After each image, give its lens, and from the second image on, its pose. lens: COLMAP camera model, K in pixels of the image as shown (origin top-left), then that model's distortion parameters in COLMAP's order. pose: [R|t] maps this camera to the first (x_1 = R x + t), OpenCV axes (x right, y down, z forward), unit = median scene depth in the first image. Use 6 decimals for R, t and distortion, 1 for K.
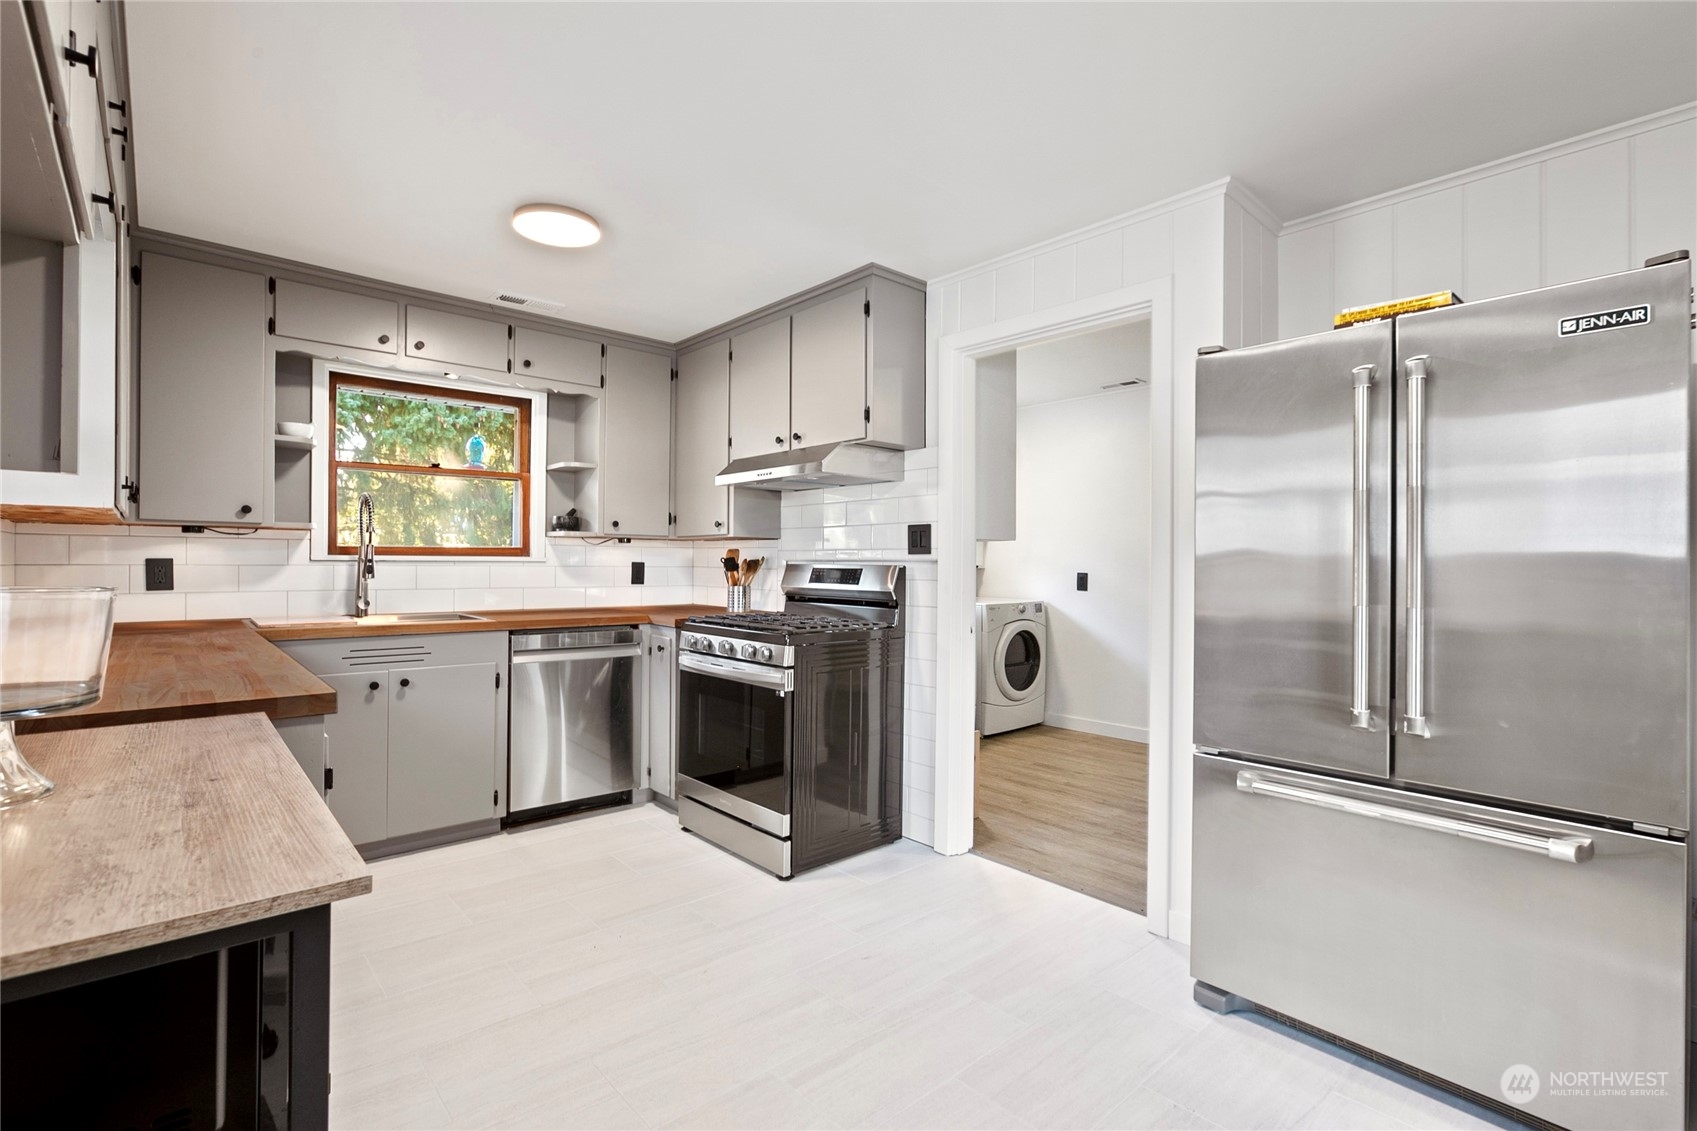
lens RADIAL K [[776.2, 0, 851.7], [0, 776.2, 573.3], [0, 0, 1]] dist [-0.001904, 0.000024]
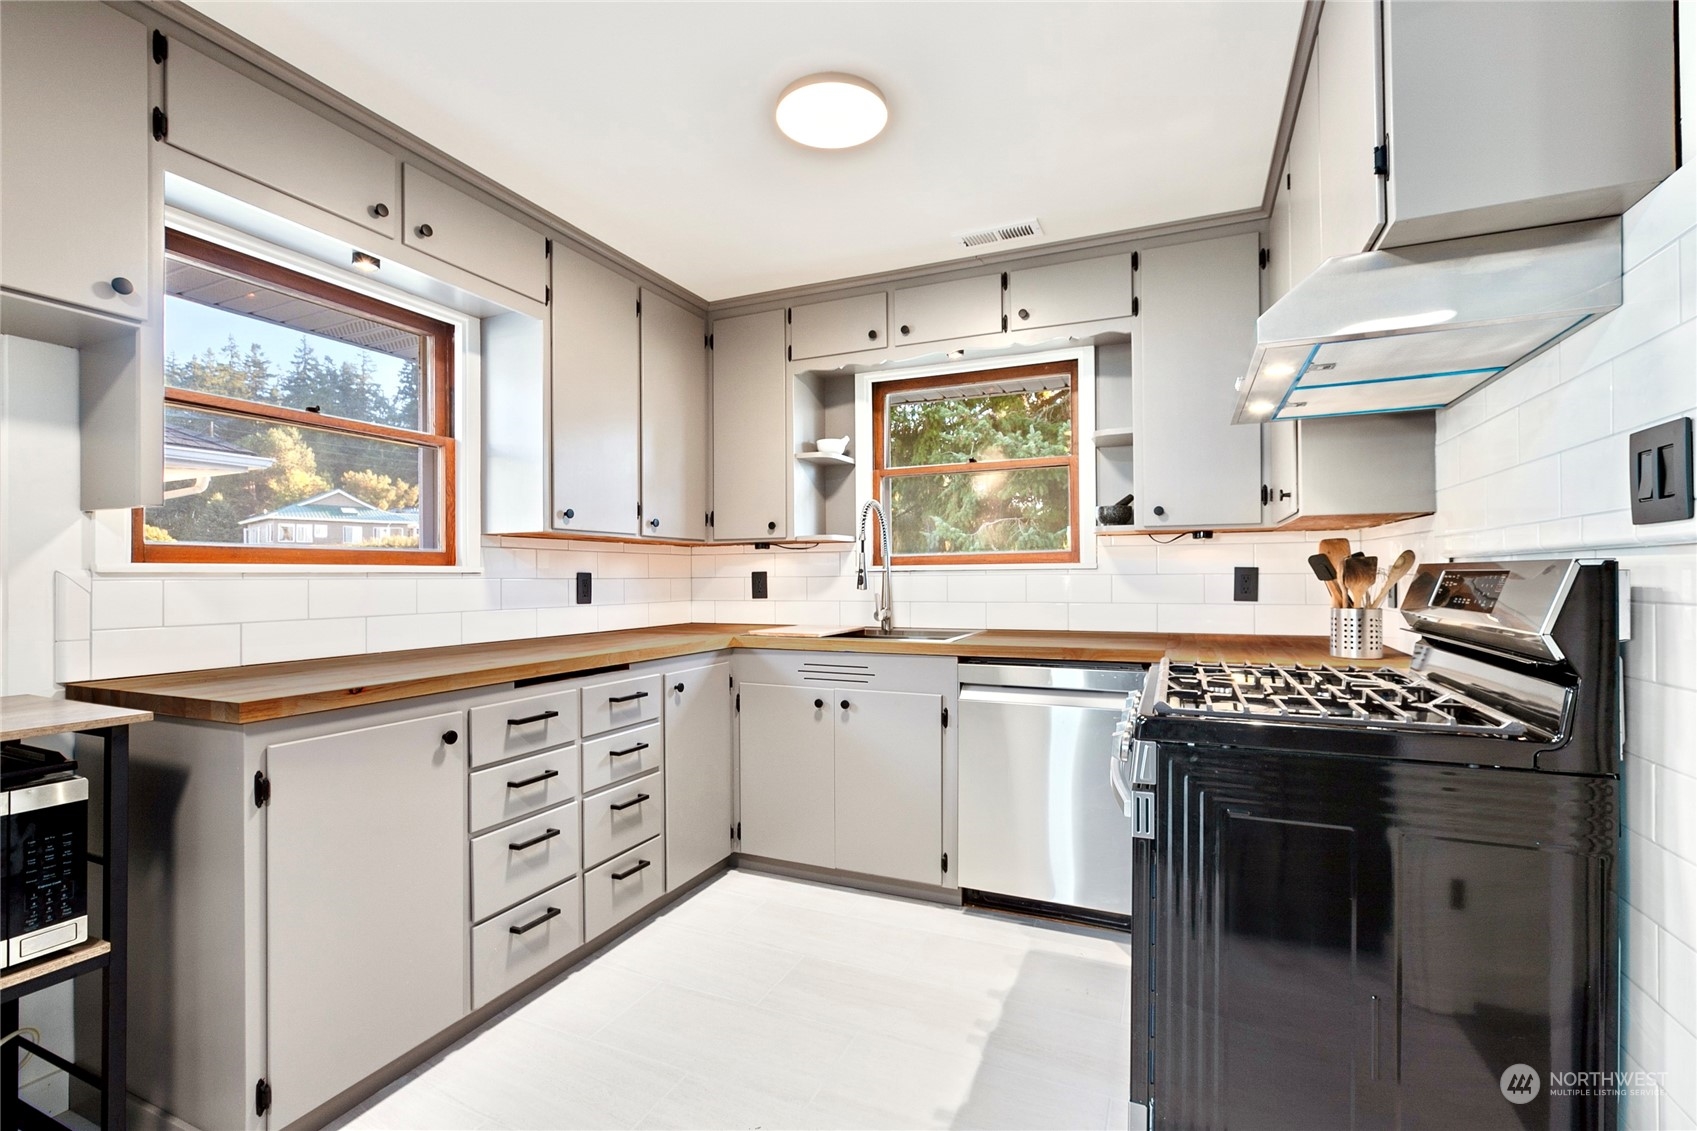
lens RADIAL K [[776.2, 0, 851.7], [0, 776.2, 573.3], [0, 0, 1]] dist [-0.001904, 0.000024]
pose [[0.421528, -0.012386, -0.906731, 0.229734], [0.001480, 0.999915, -0.012971, -0.000779], [0.906814, 0.004126, 0.421510, 0.564974]]
